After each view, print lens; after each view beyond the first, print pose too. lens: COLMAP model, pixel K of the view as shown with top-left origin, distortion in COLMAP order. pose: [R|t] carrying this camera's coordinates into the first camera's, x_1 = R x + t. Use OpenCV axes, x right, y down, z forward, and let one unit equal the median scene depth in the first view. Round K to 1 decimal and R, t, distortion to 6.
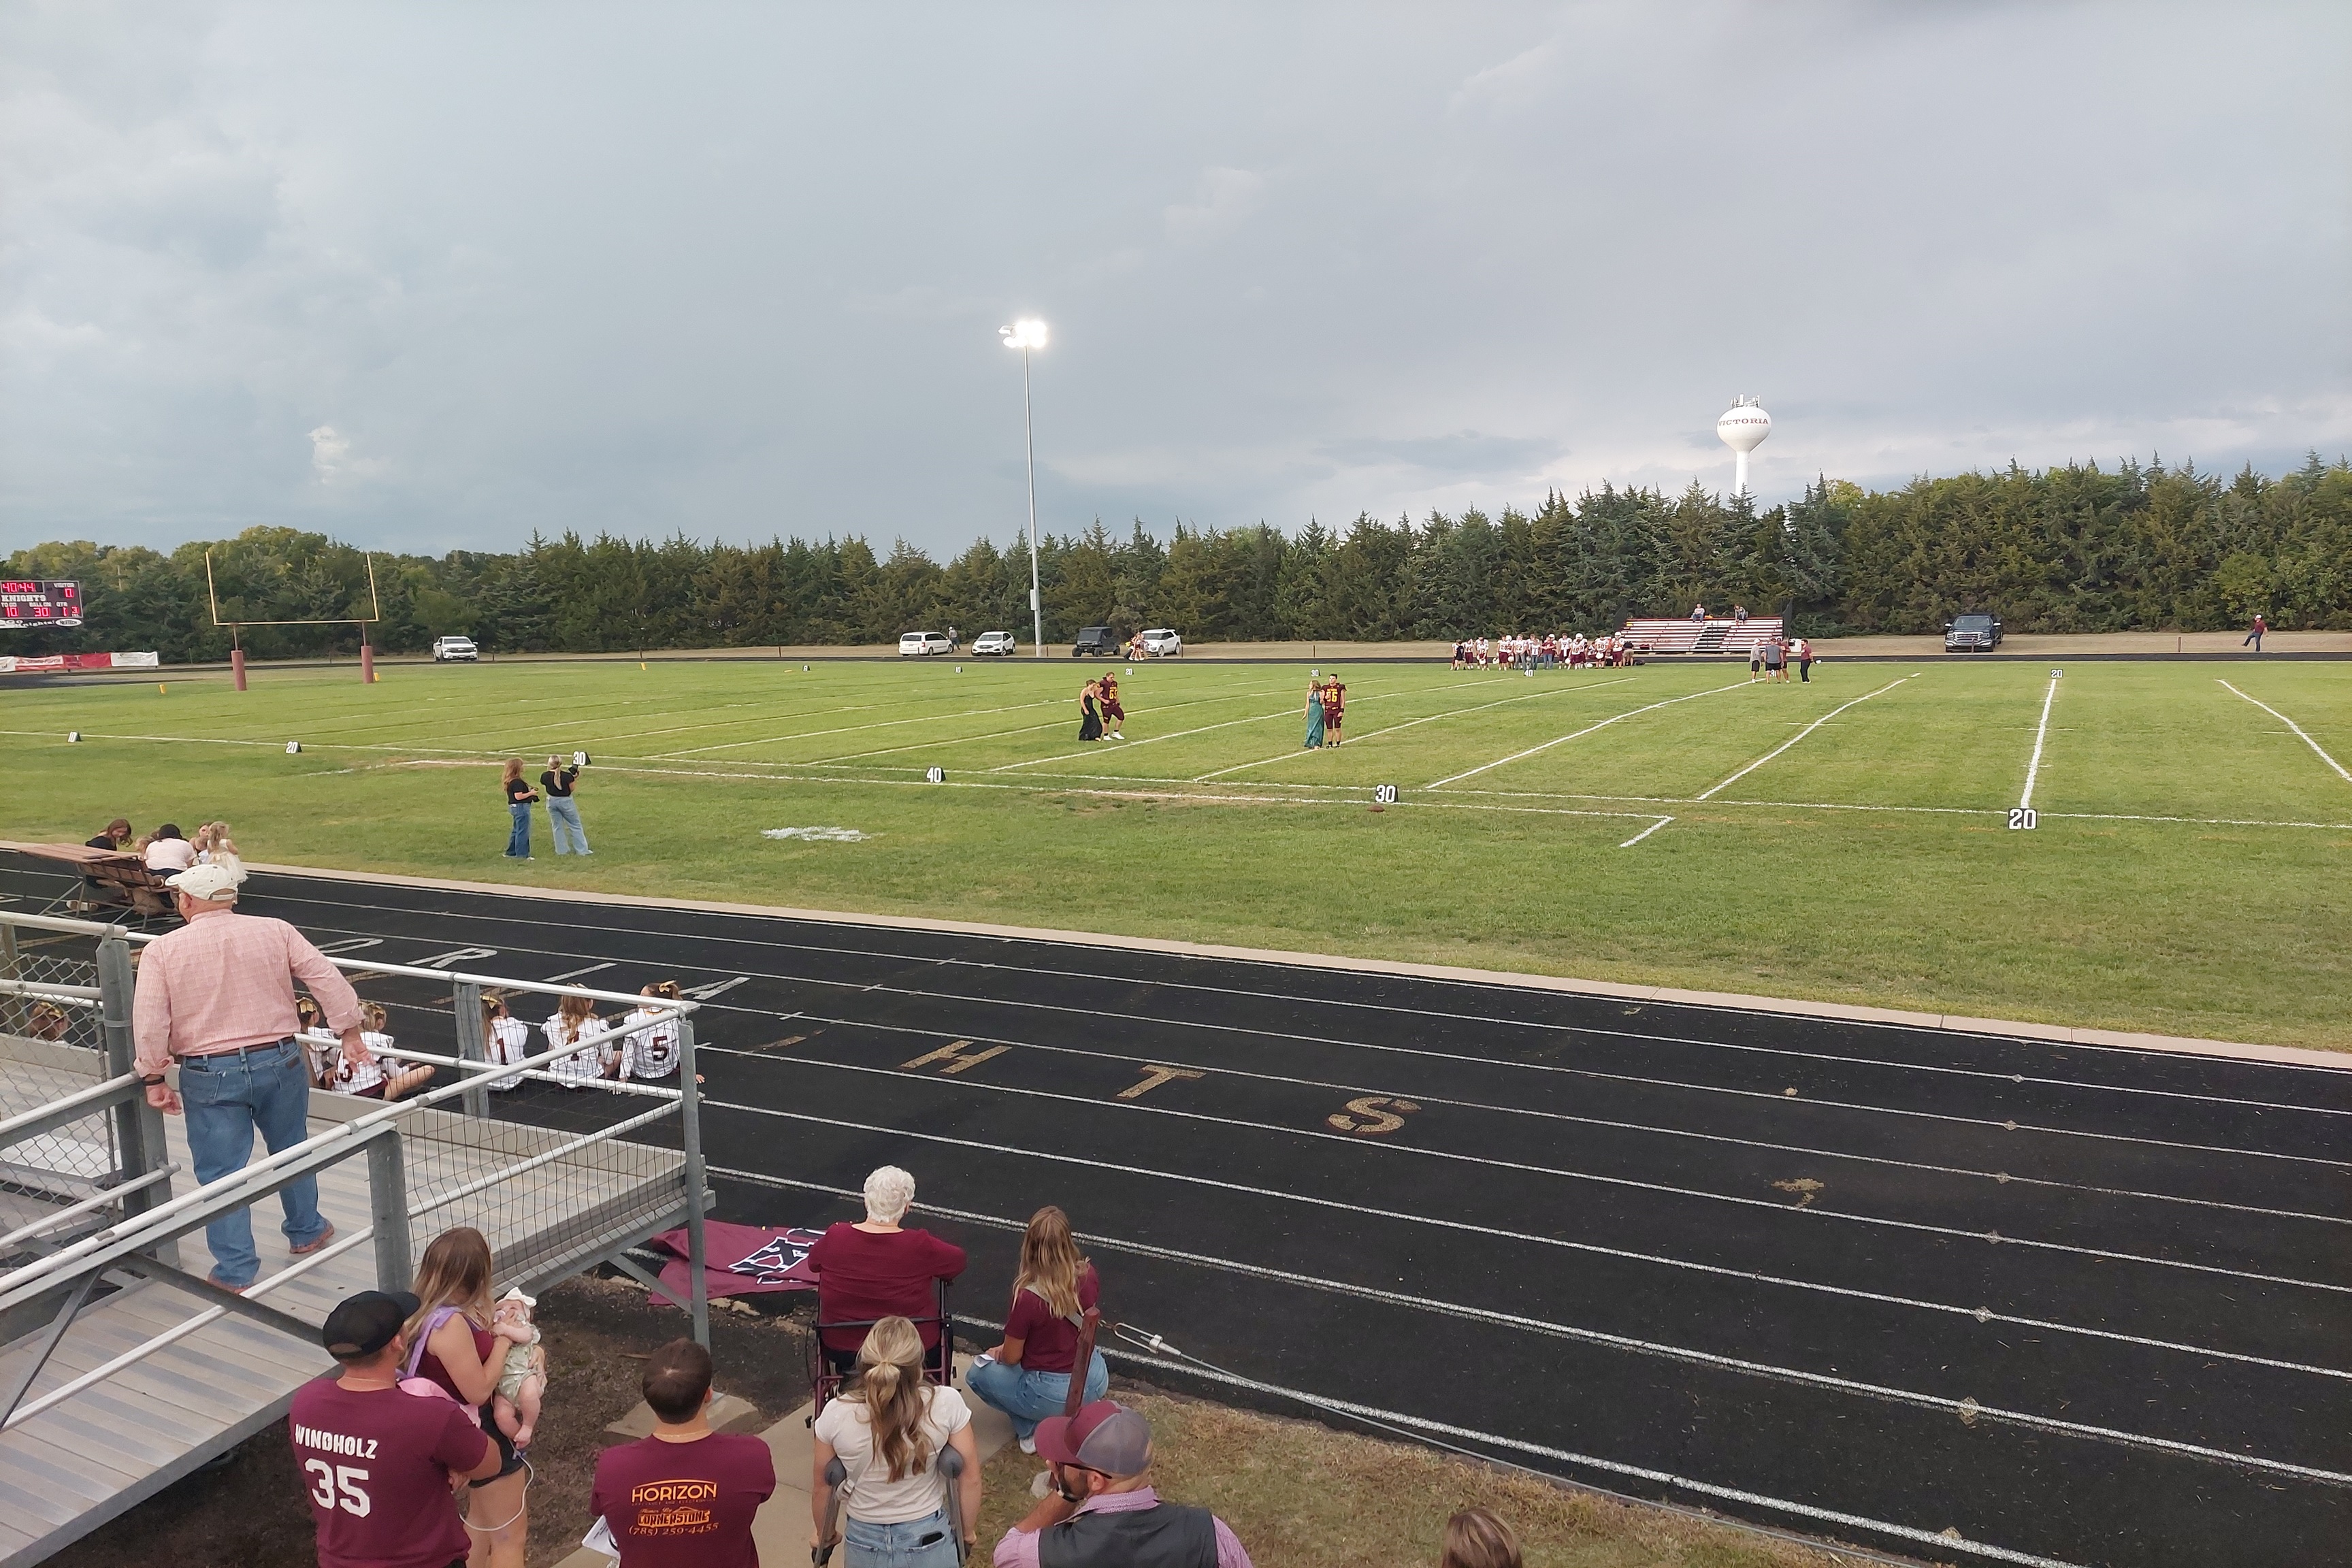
lens RADIAL K [[1666.5, 0, 1188.6], [0, 1666.5, 808.8], [0, 0, 1]] dist [0.058269, -0.071582]
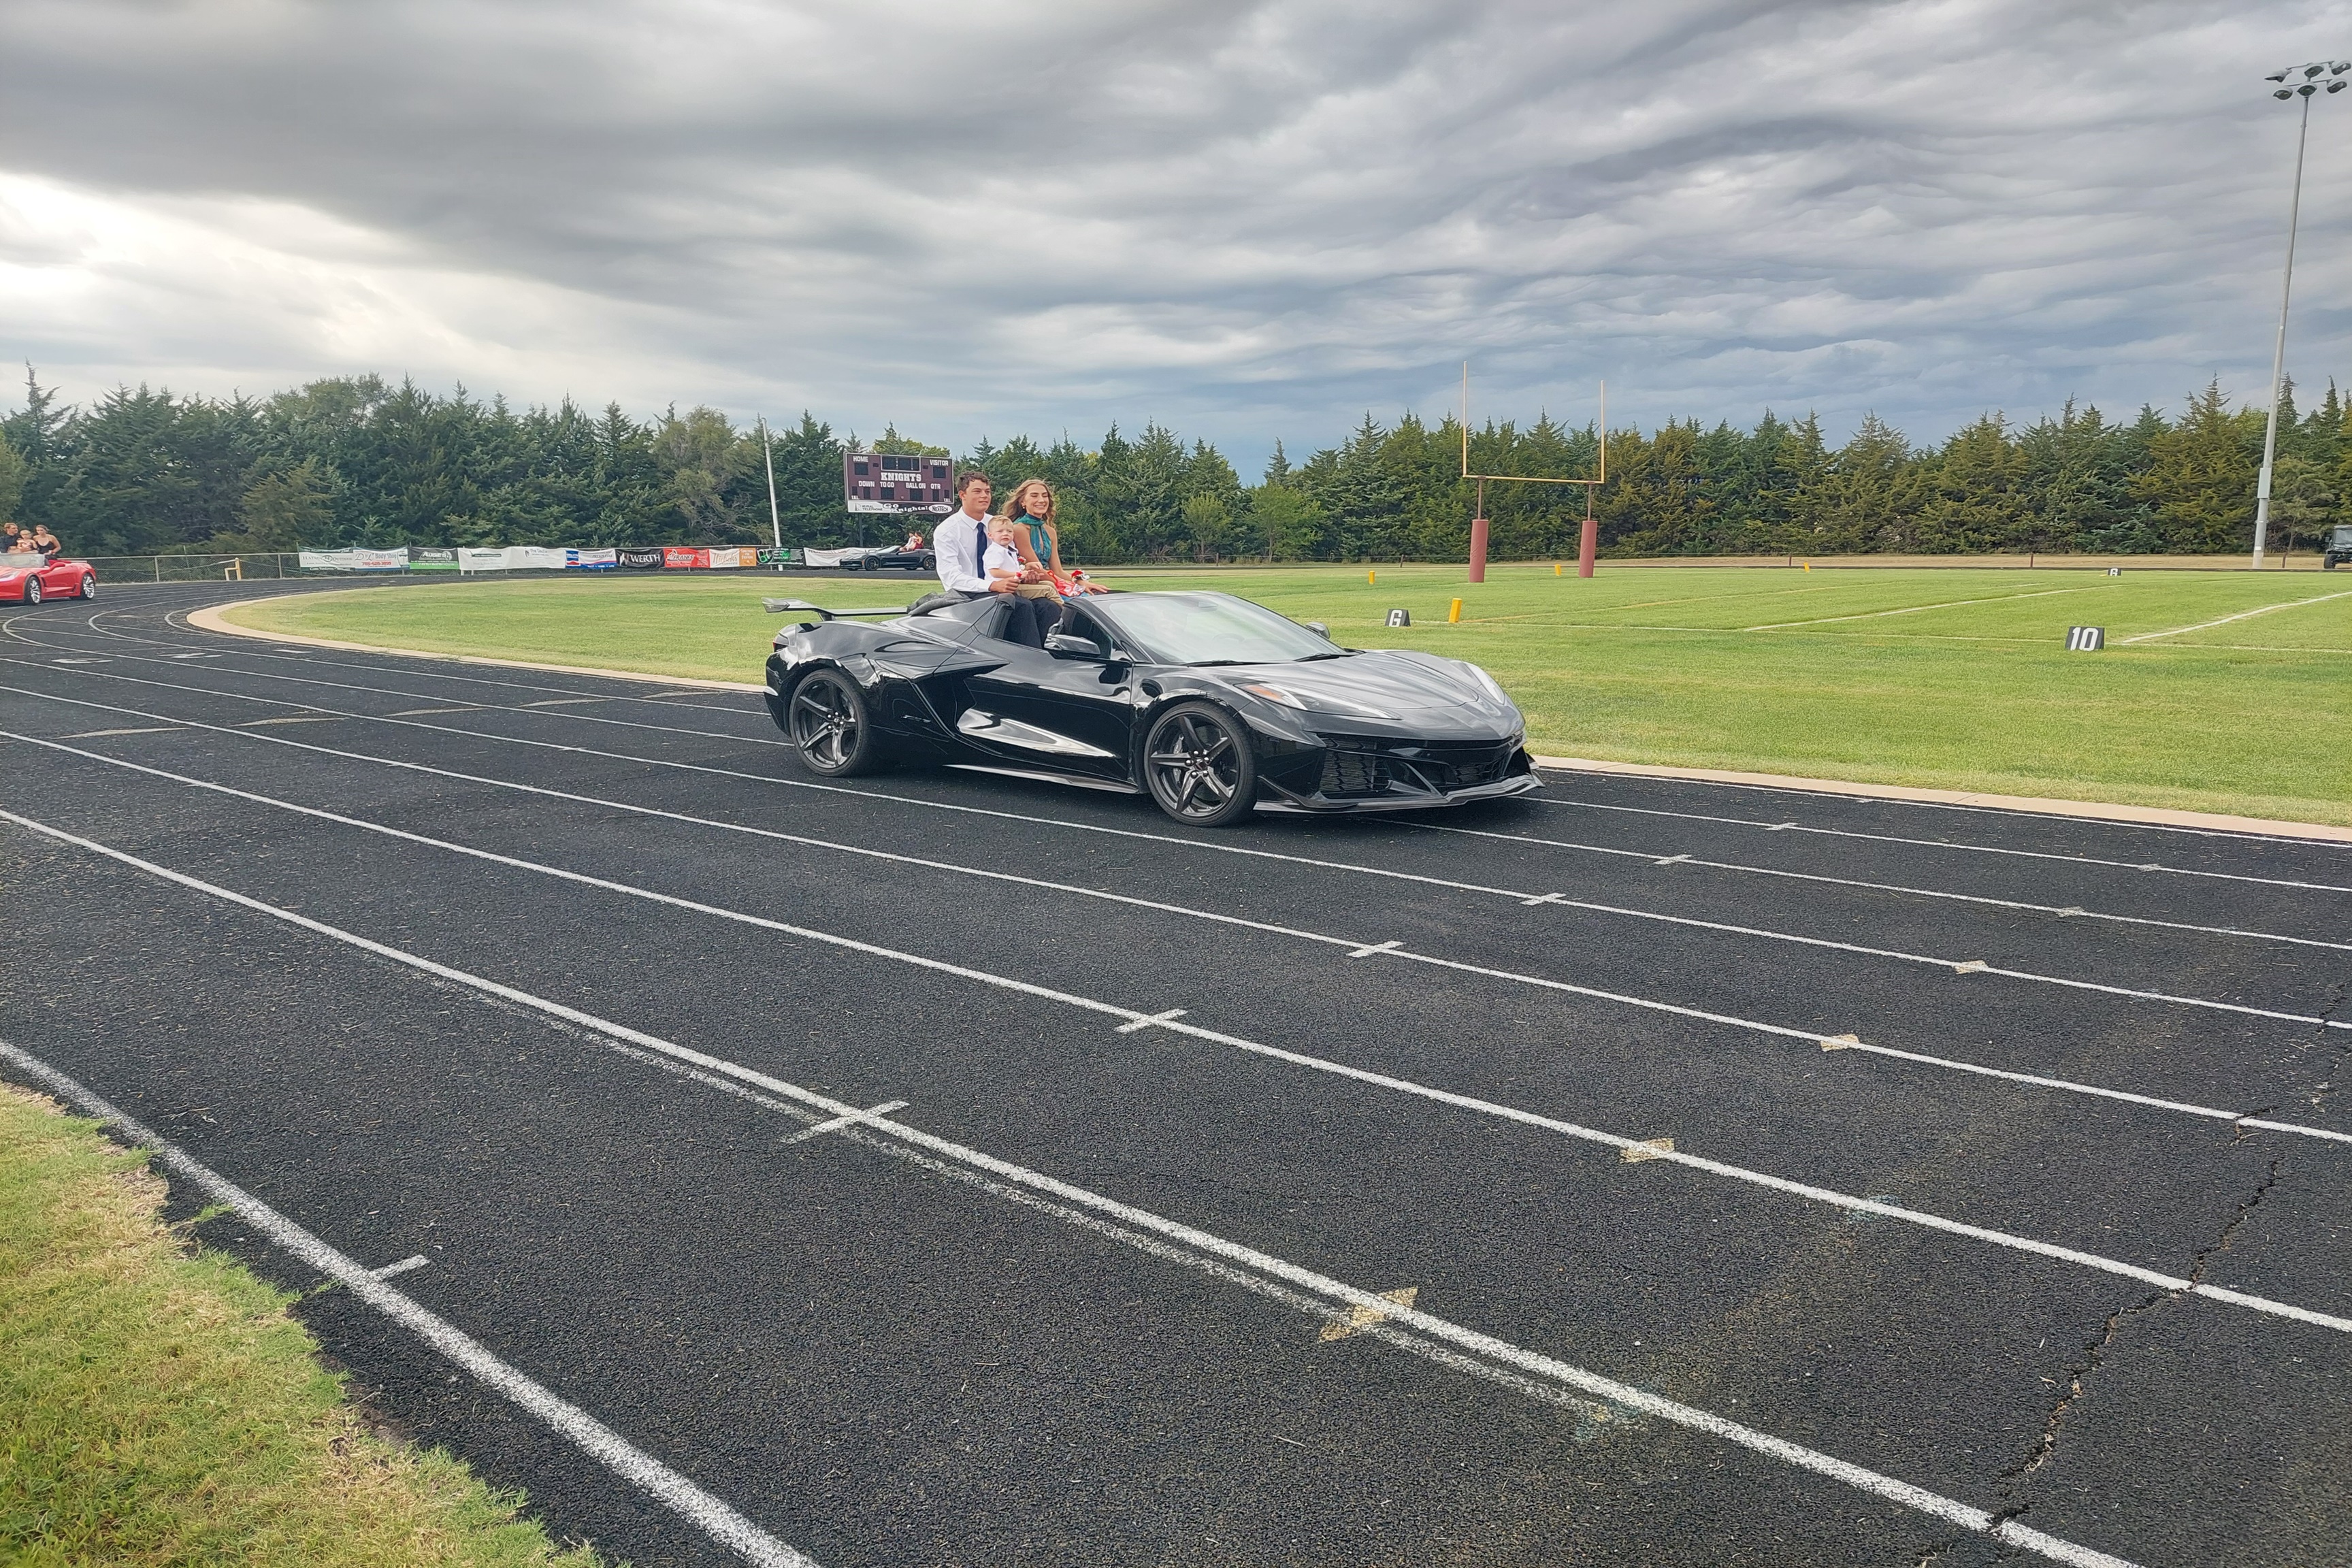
lens RADIAL K [[1666.5, 0, 1179.9], [0, 1666.5, 783.7], [0, 0, 1]] dist [0.058269, -0.071582]
pose [[0.976572, 0.044907, -0.210453, -0.310135], [-0.041376, 0.998920, 0.021151, 0.002175], [0.211175, -0.011948, 0.977375, 0.184860]]
